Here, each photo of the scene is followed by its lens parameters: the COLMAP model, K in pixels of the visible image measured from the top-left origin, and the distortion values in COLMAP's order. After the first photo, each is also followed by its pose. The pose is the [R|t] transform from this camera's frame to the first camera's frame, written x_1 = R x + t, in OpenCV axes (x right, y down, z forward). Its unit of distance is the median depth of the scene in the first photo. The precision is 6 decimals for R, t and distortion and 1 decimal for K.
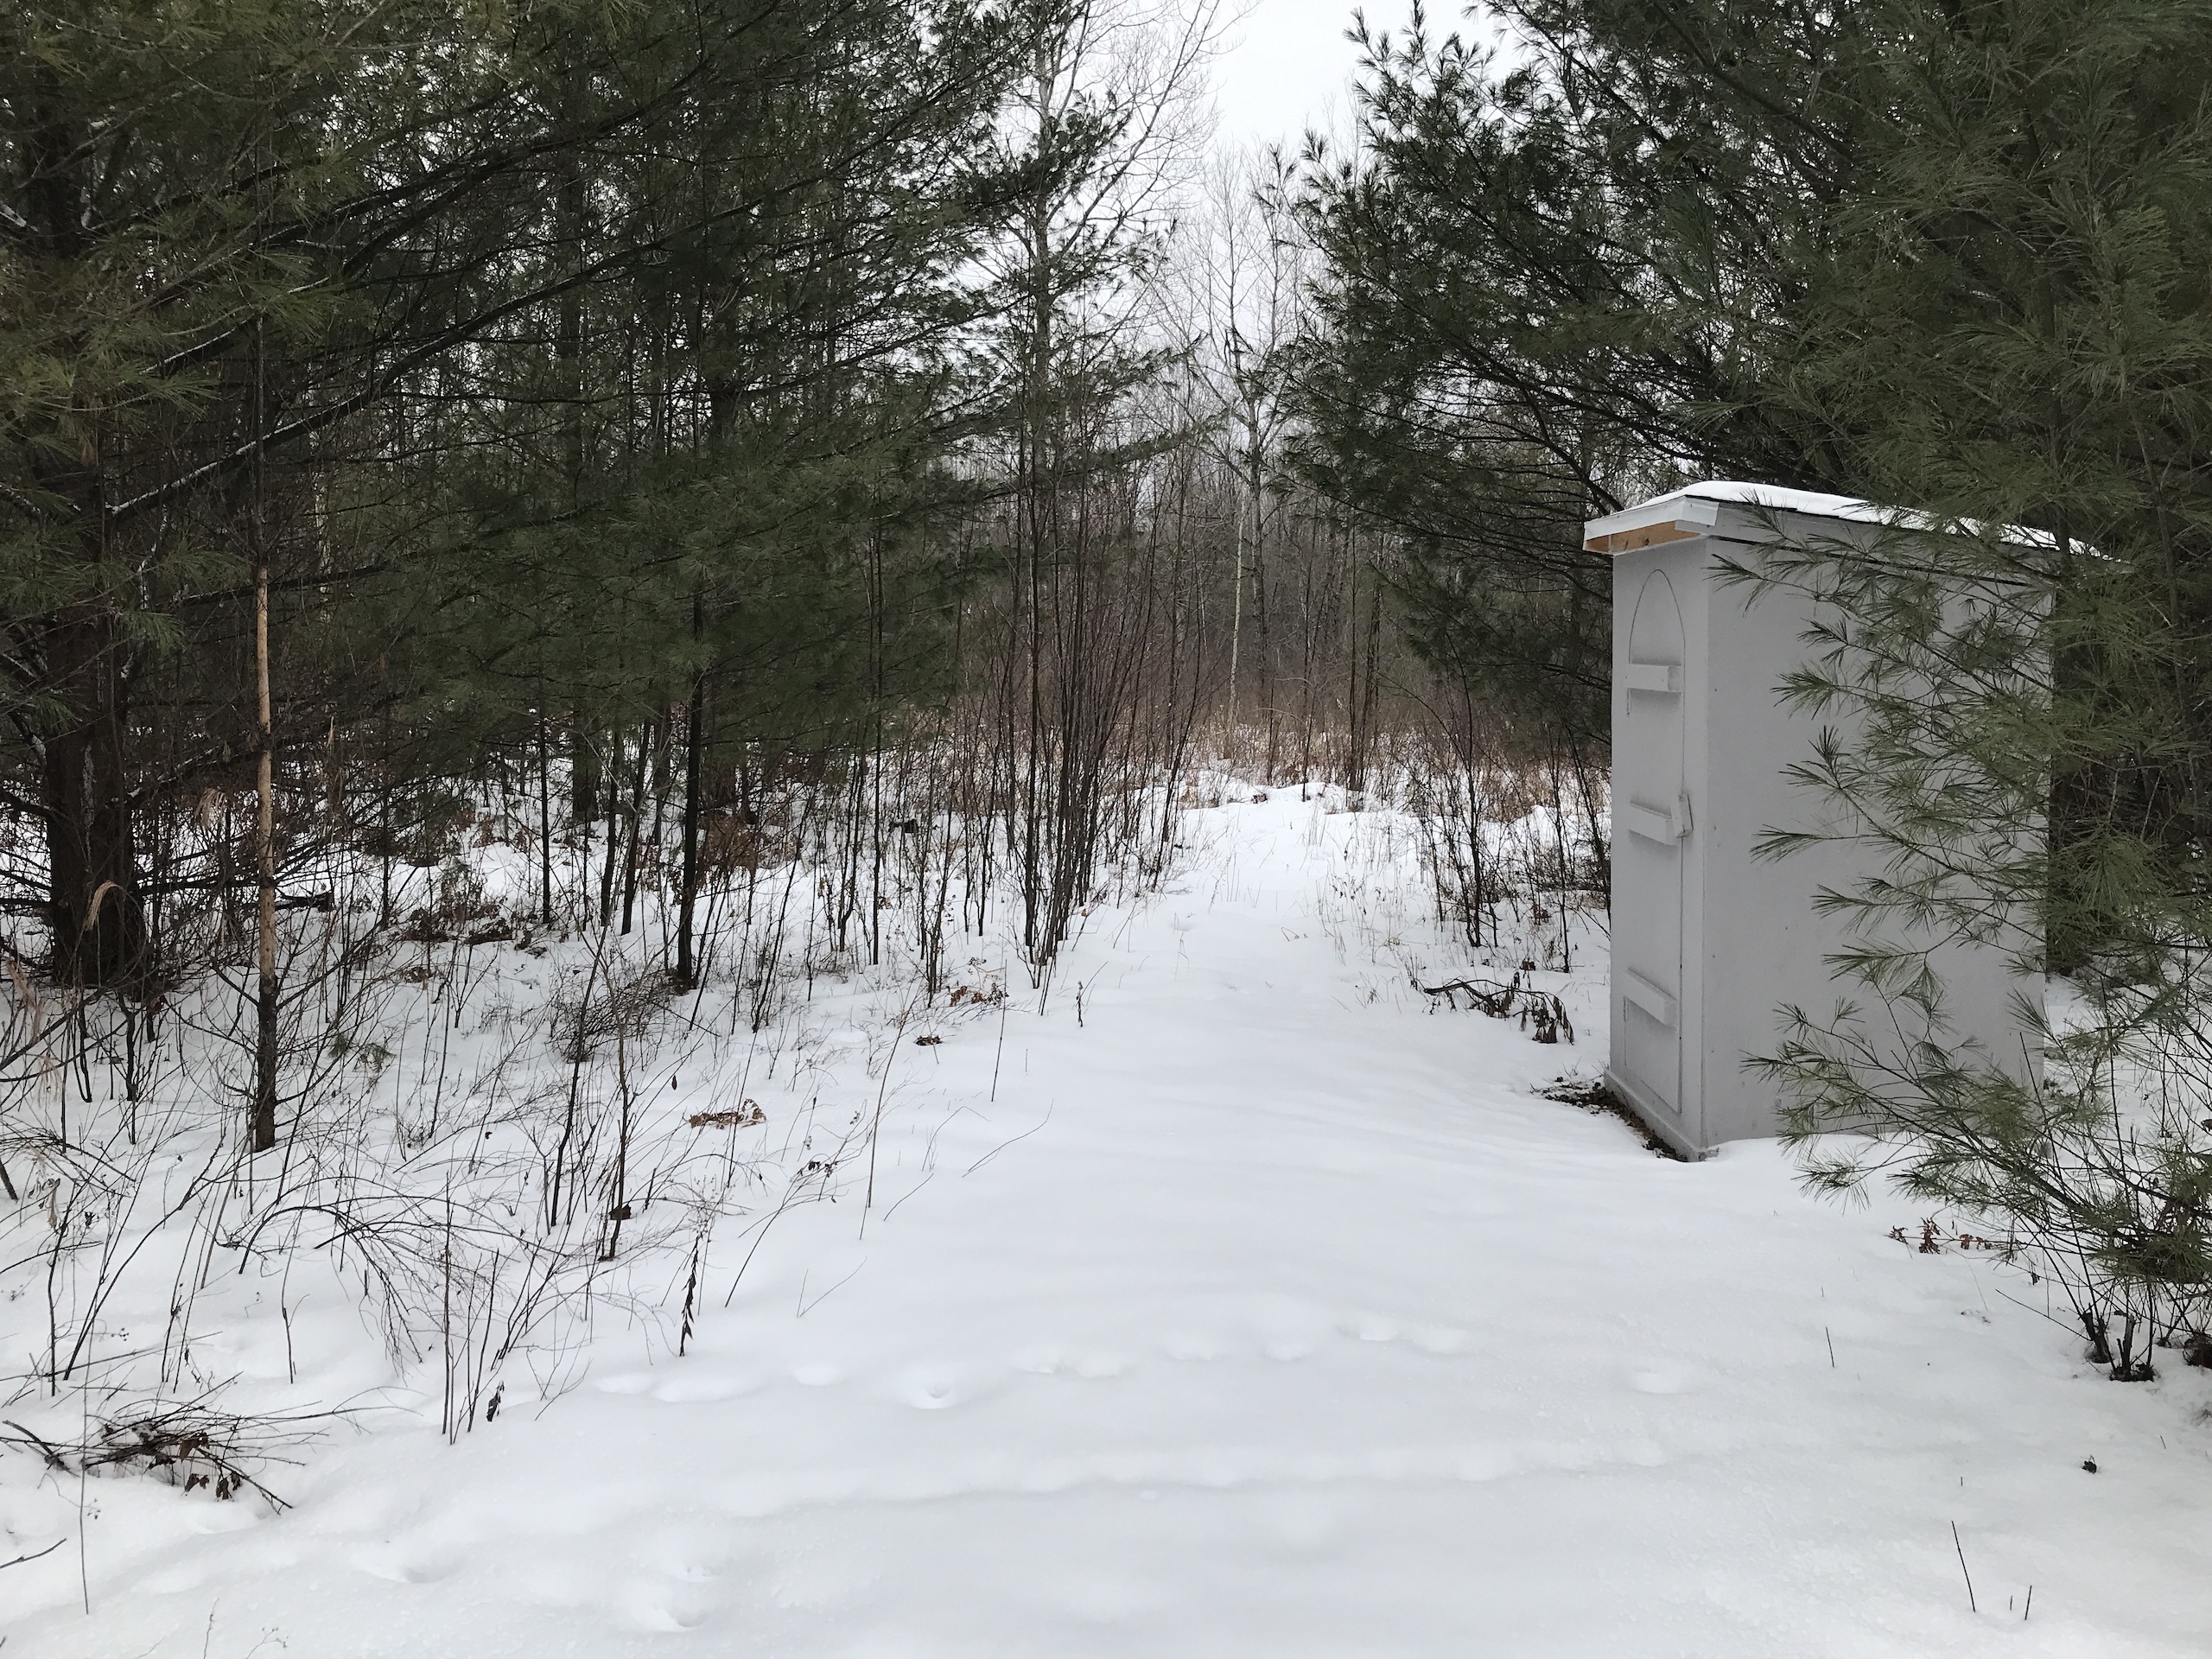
lens RADIAL K [[1791.7, 0, 1106.1], [0, 1791.7, 827.4], [0, 0, 1]] dist [0.005780, -0.006823]
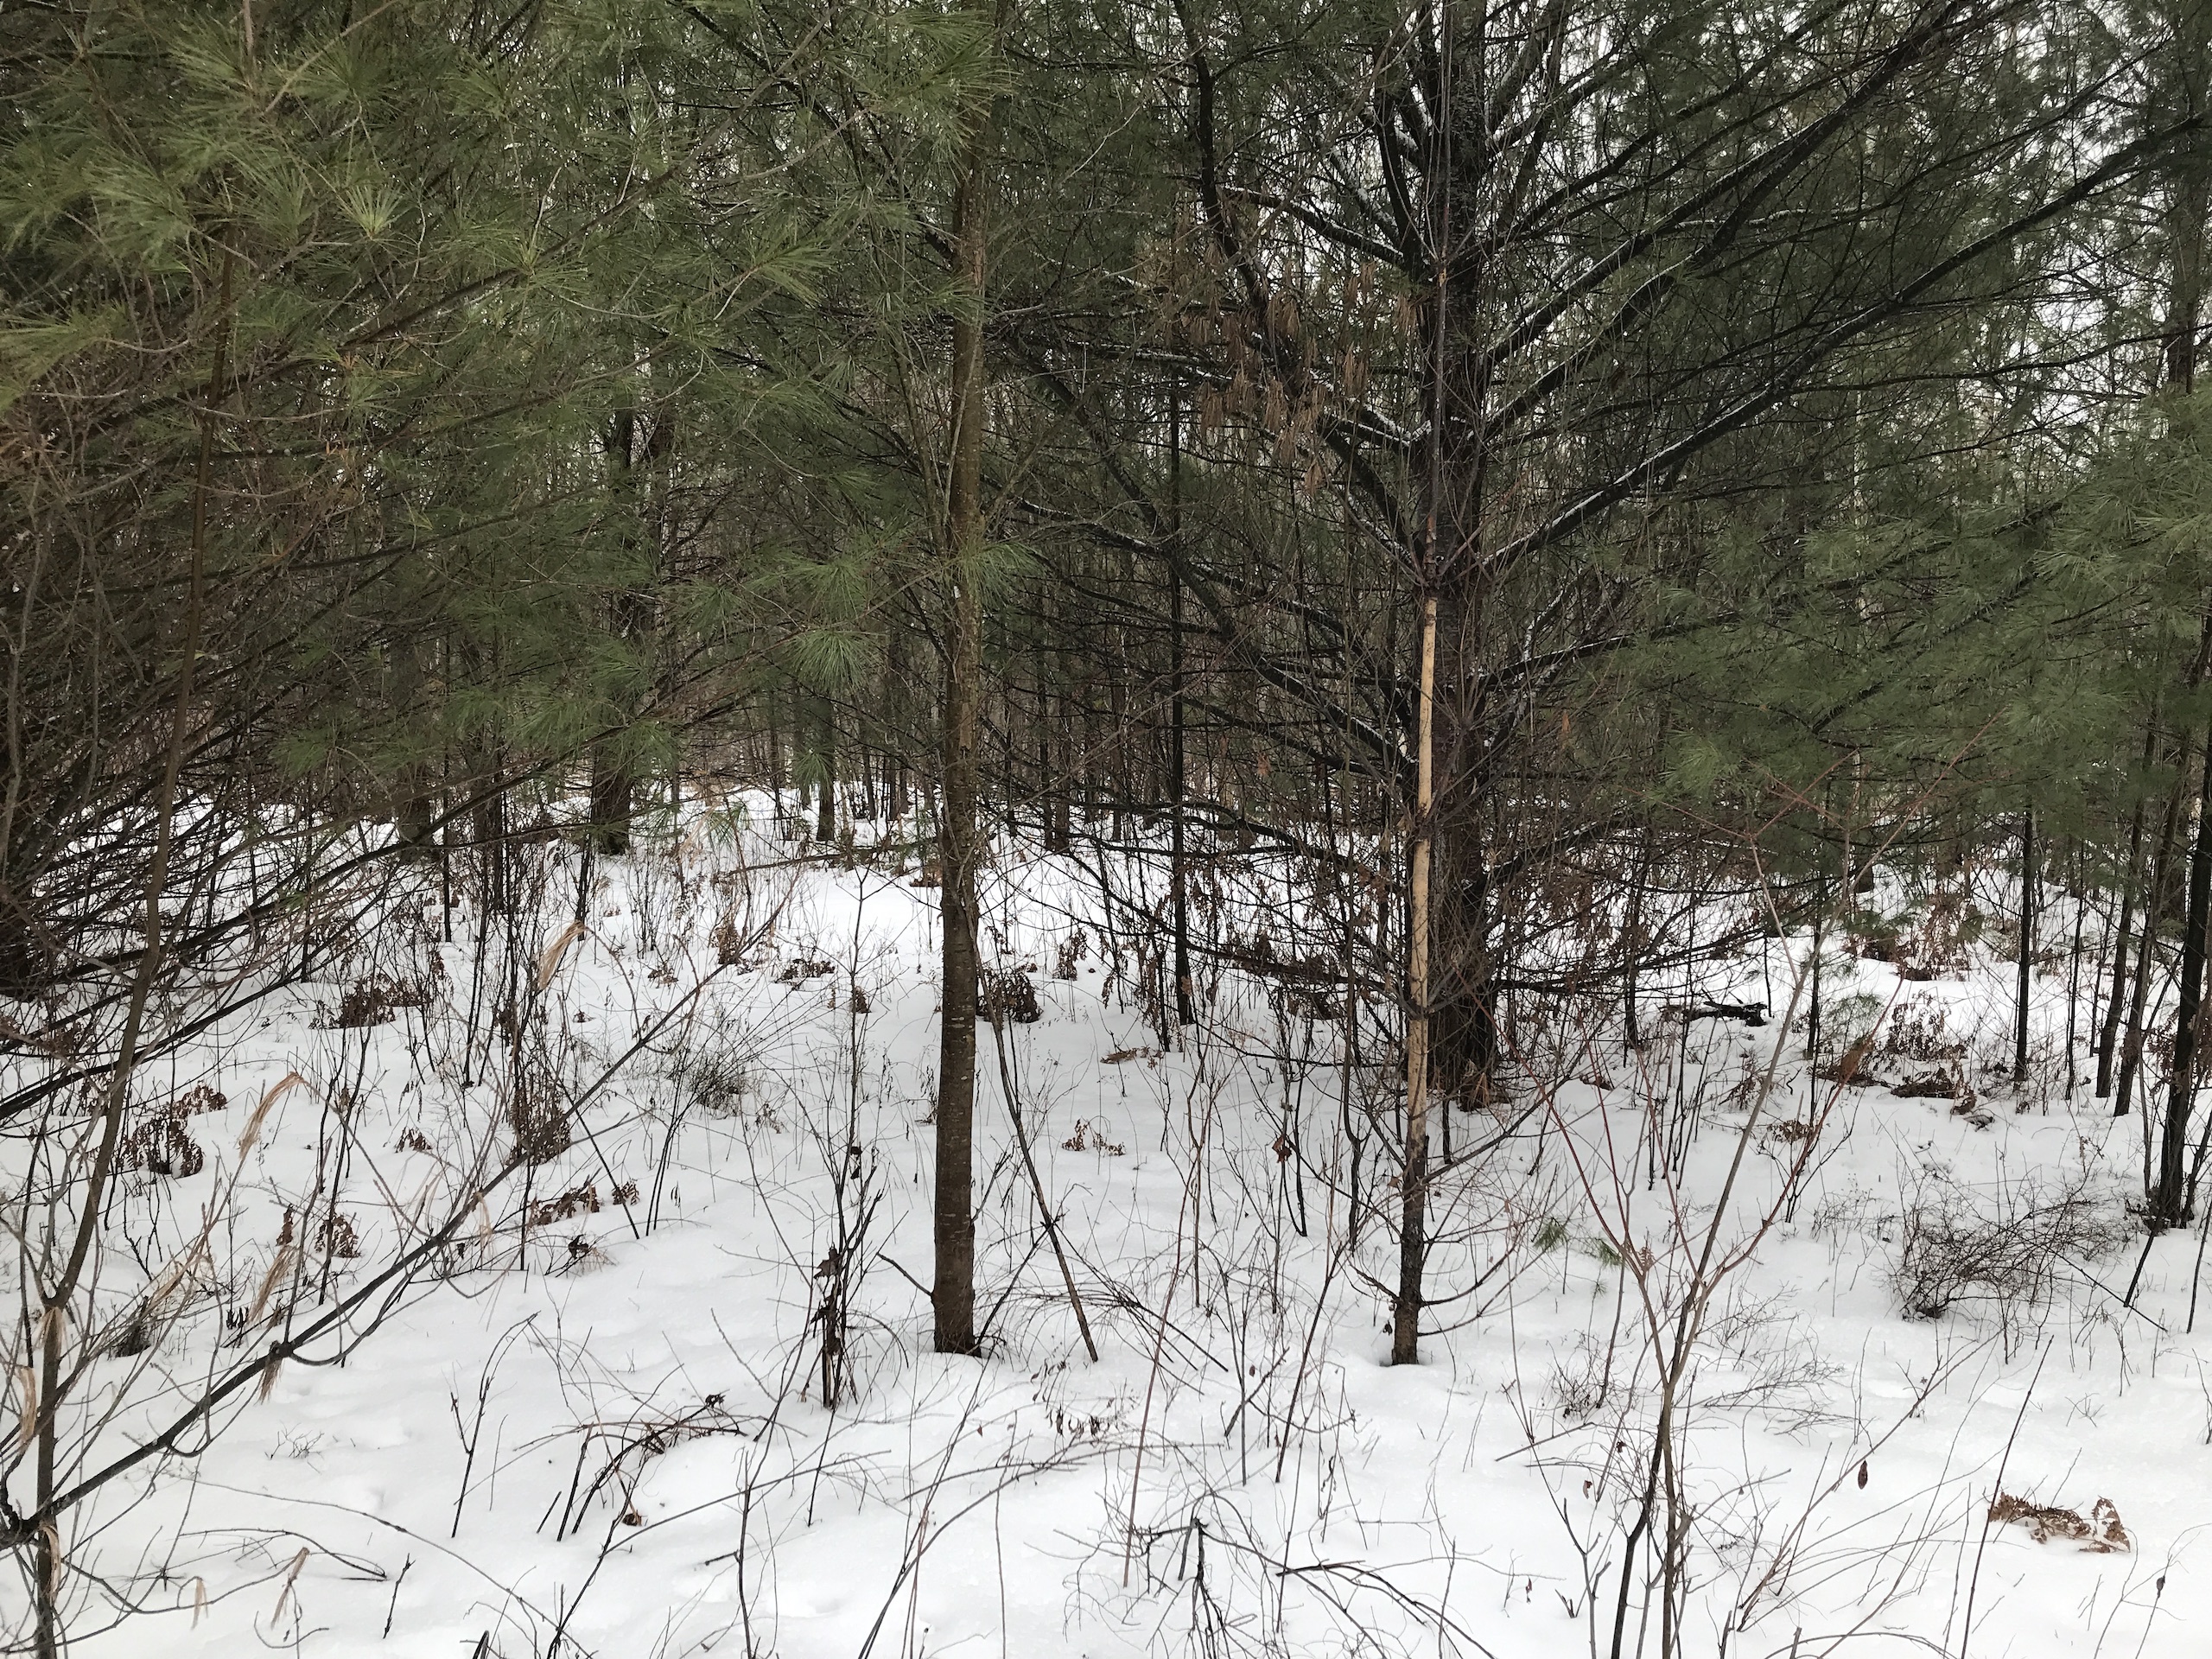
lens RADIAL K [[1791.7, 0, 1101.7], [0, 1791.7, 824.3], [0, 0, 1]] dist [0.005780, -0.006823]
pose [[0.630678, 0.042730, -0.774867, 0.020683], [-0.073277, 0.997301, -0.004646, -0.024116], [0.772577, 0.059710, 0.632107, 0.277353]]
